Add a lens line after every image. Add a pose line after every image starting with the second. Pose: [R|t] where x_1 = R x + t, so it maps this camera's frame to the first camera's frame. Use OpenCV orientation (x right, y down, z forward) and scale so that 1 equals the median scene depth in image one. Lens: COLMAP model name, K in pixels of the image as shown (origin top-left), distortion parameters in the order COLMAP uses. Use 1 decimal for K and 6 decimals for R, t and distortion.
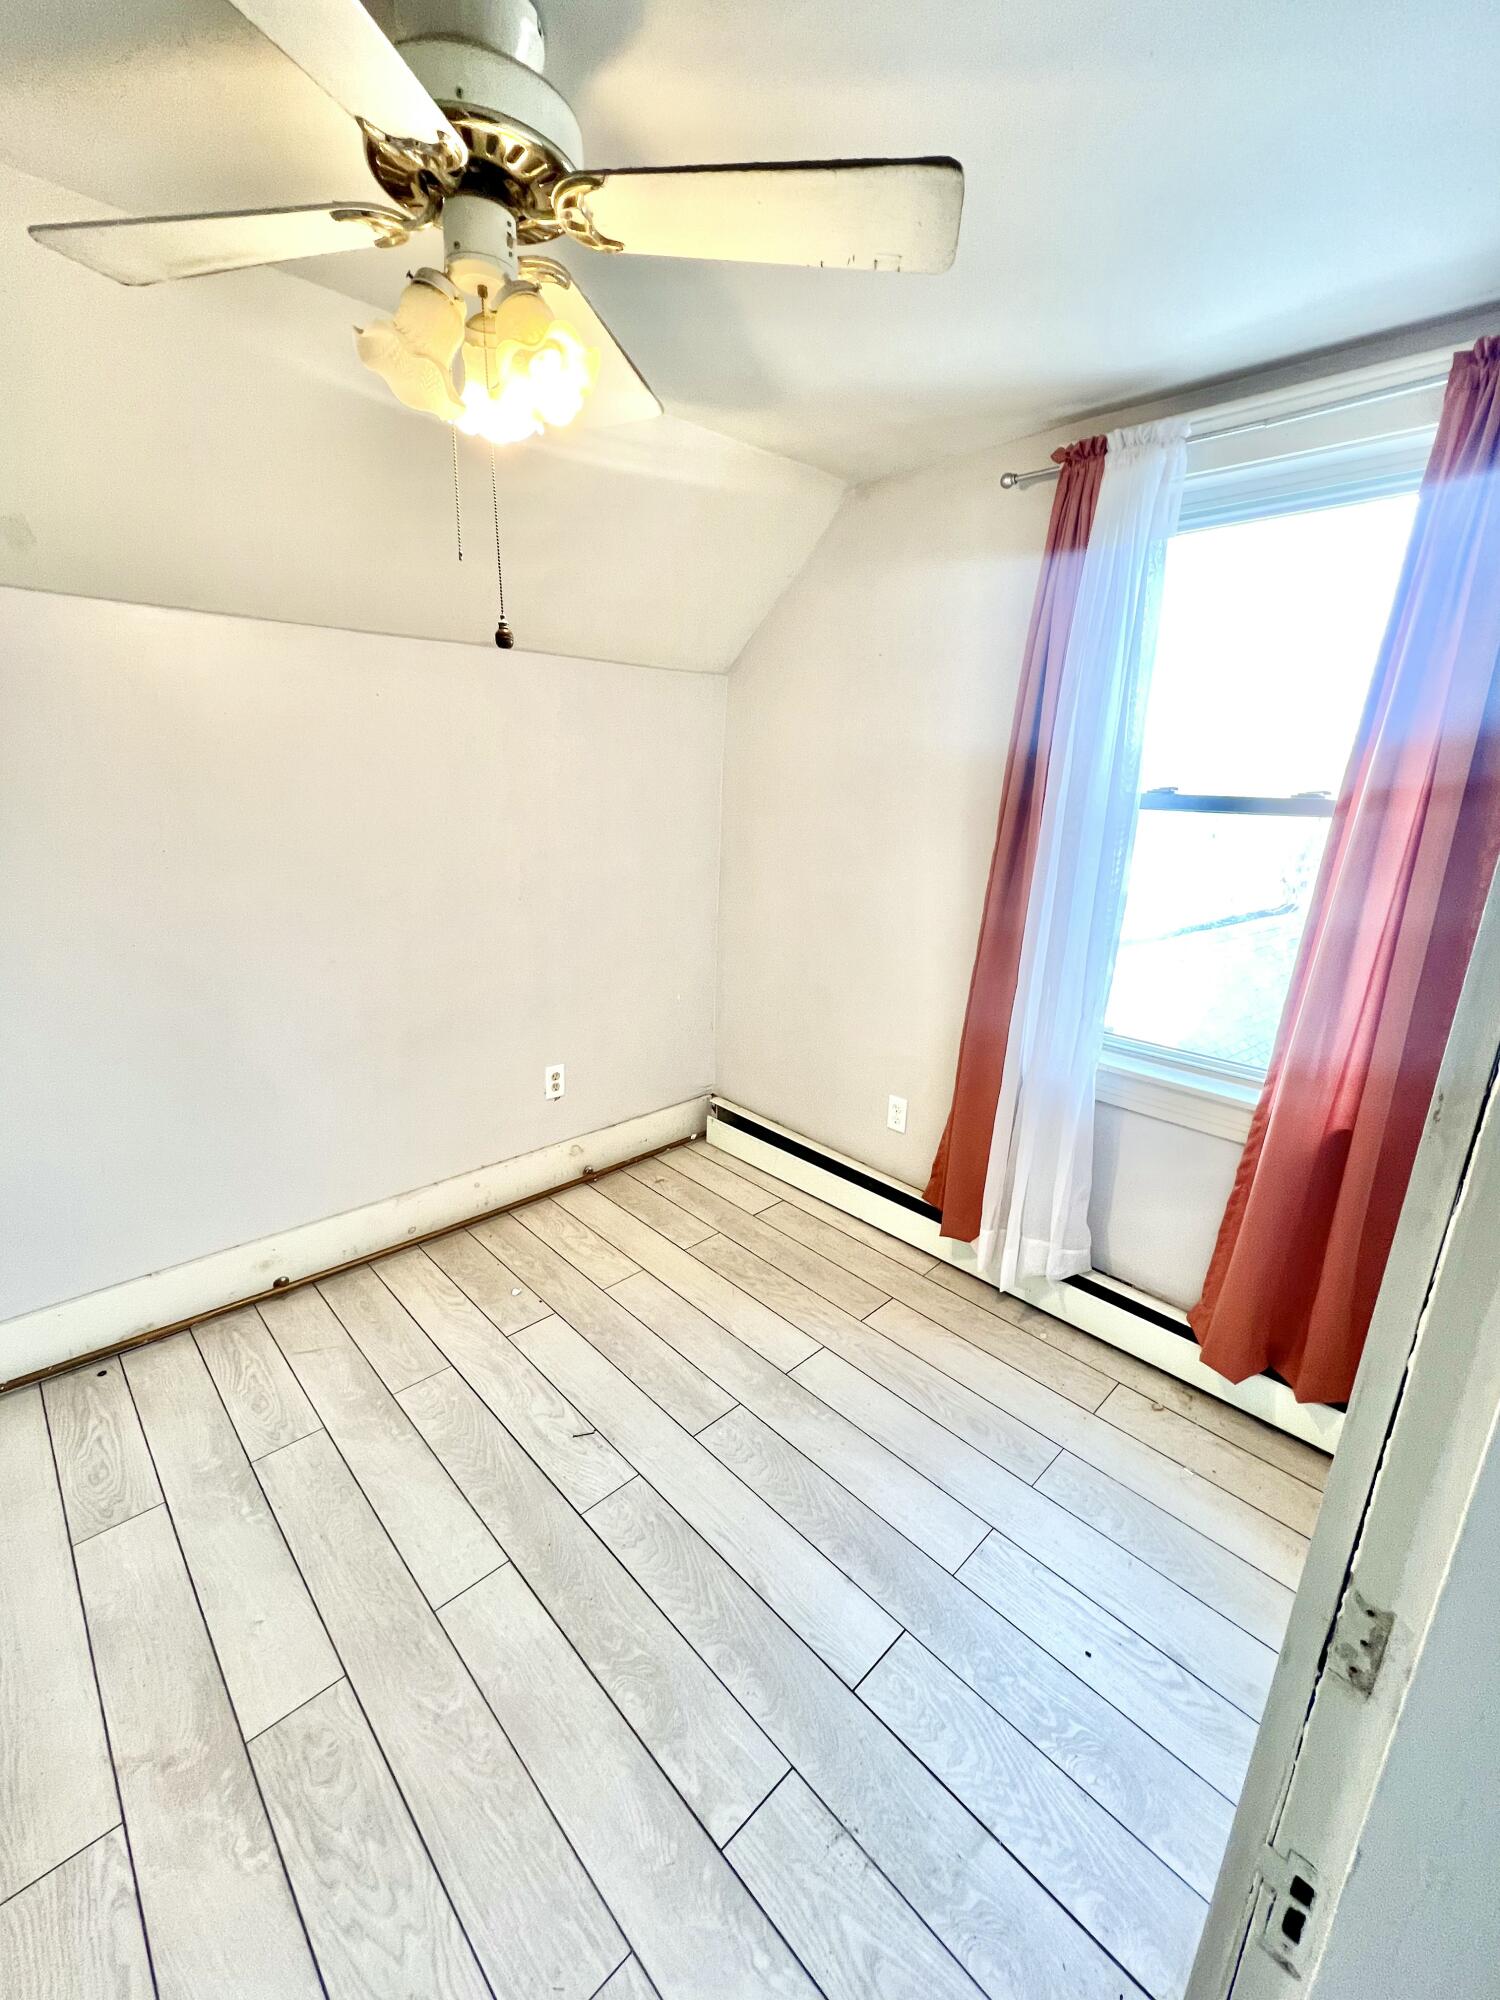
lens RADIAL K [[815.1, 0, 751.5], [0, 815.1, 995.4], [0, 0, 1]] dist [0.000143, -0.000059]
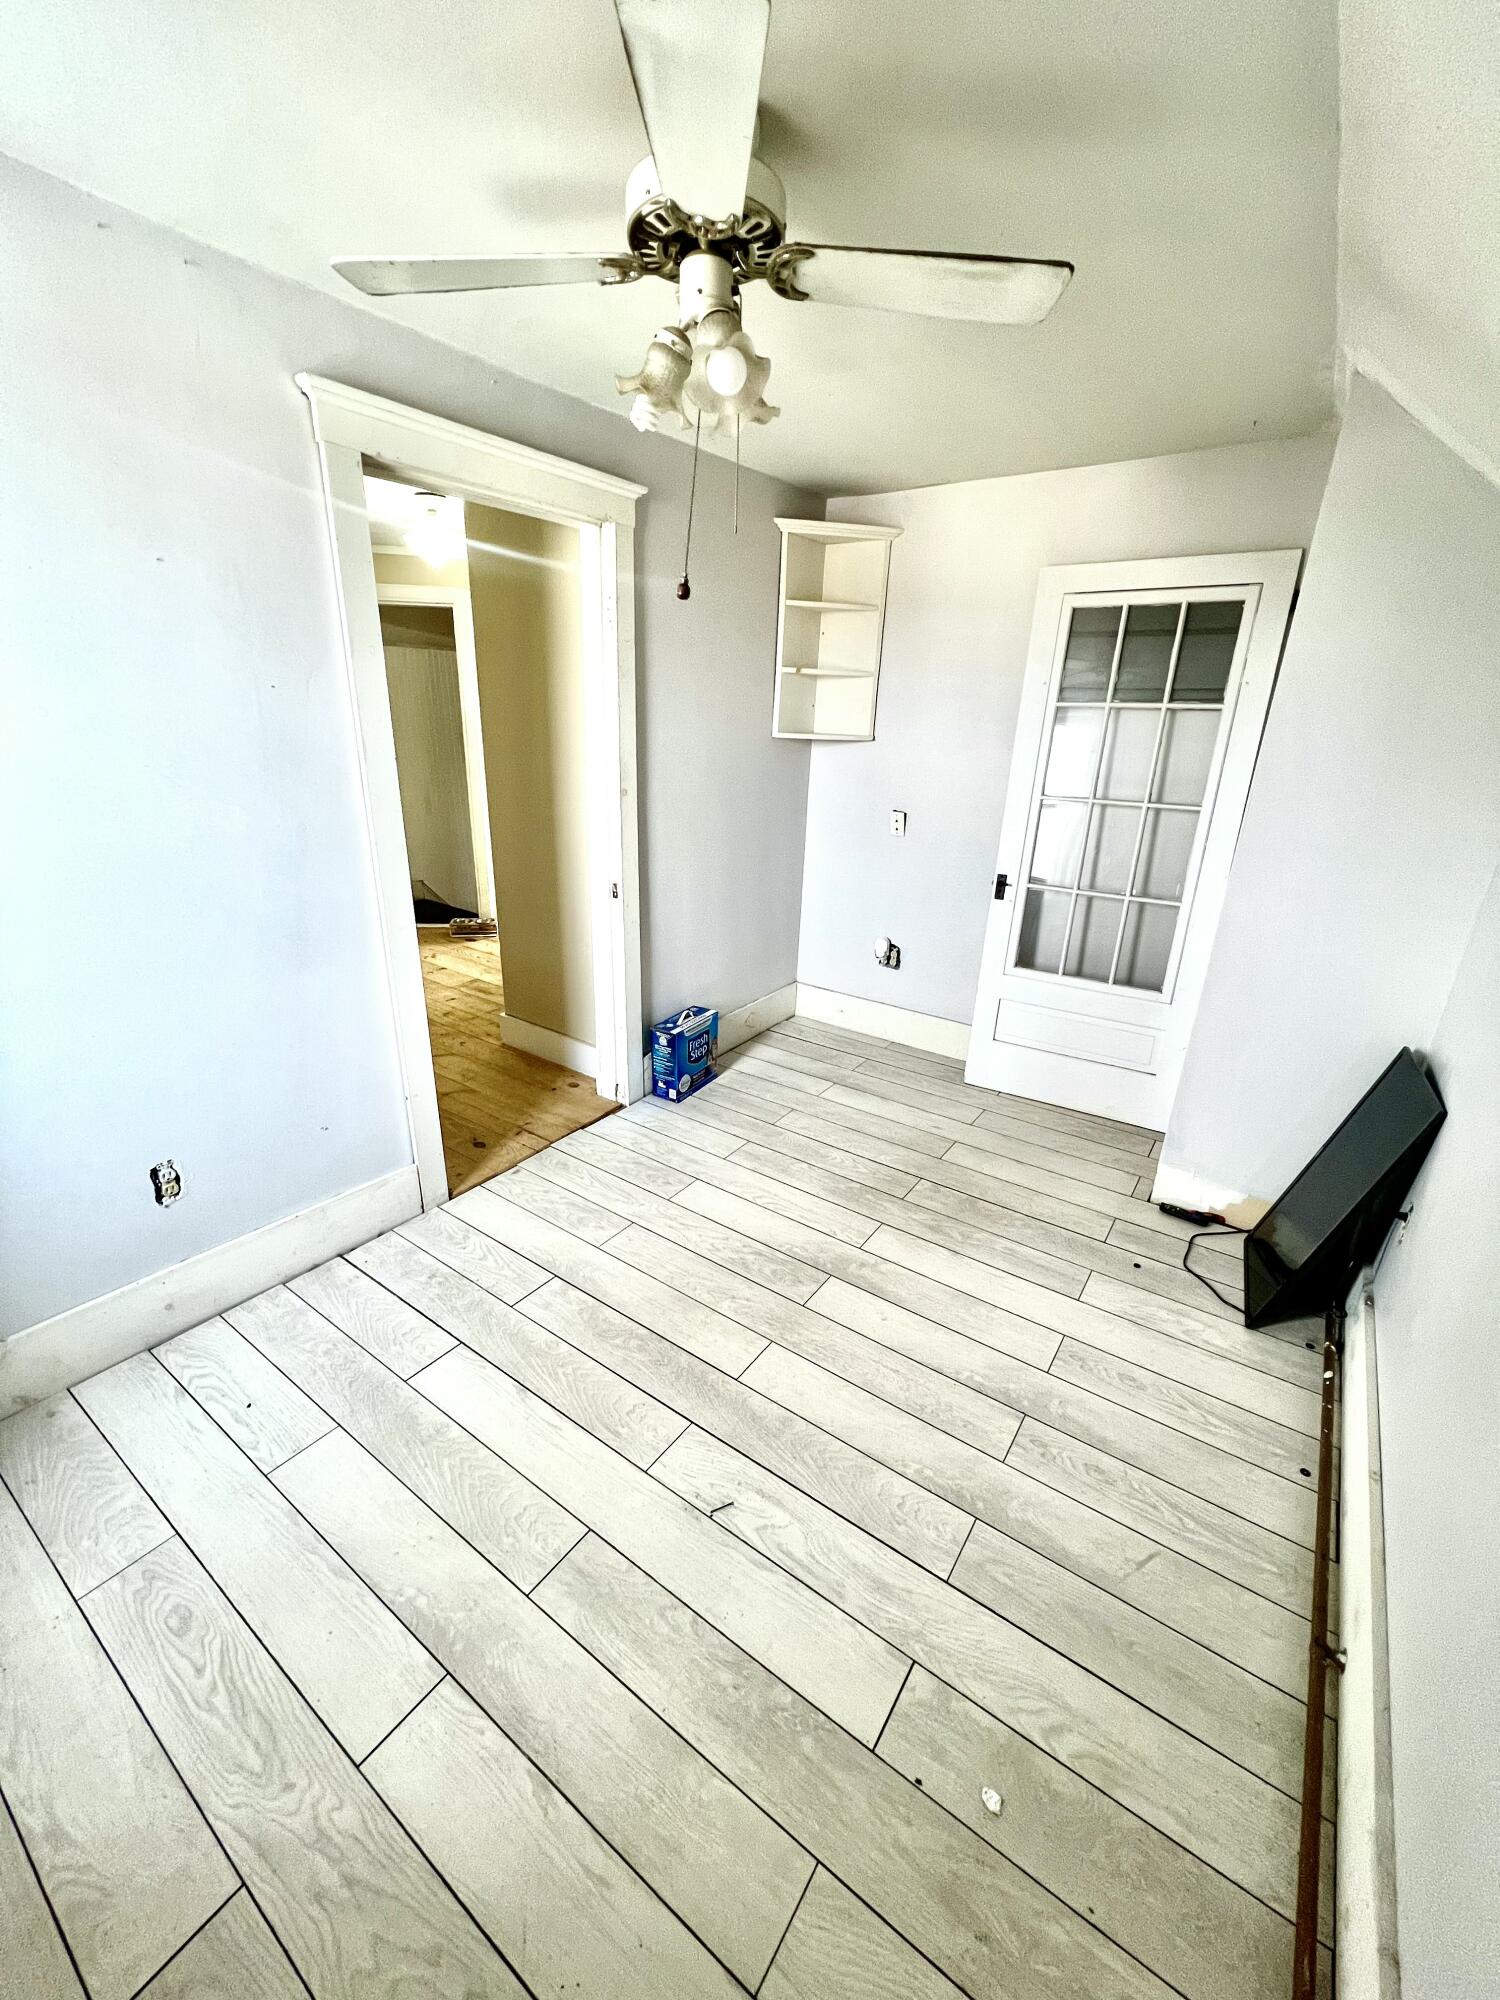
lens RADIAL K [[795.1, 0, 754.0], [0, 795.1, 994.7], [0, 0, 1]] dist [-0.001461, 0.000088]
pose [[-0.979151, 0.001625, -0.203125, -0.079731], [-0.117394, 0.811536, 0.572387, -0.412843], [0.165774, 0.584300, -0.794426, 1.502858]]
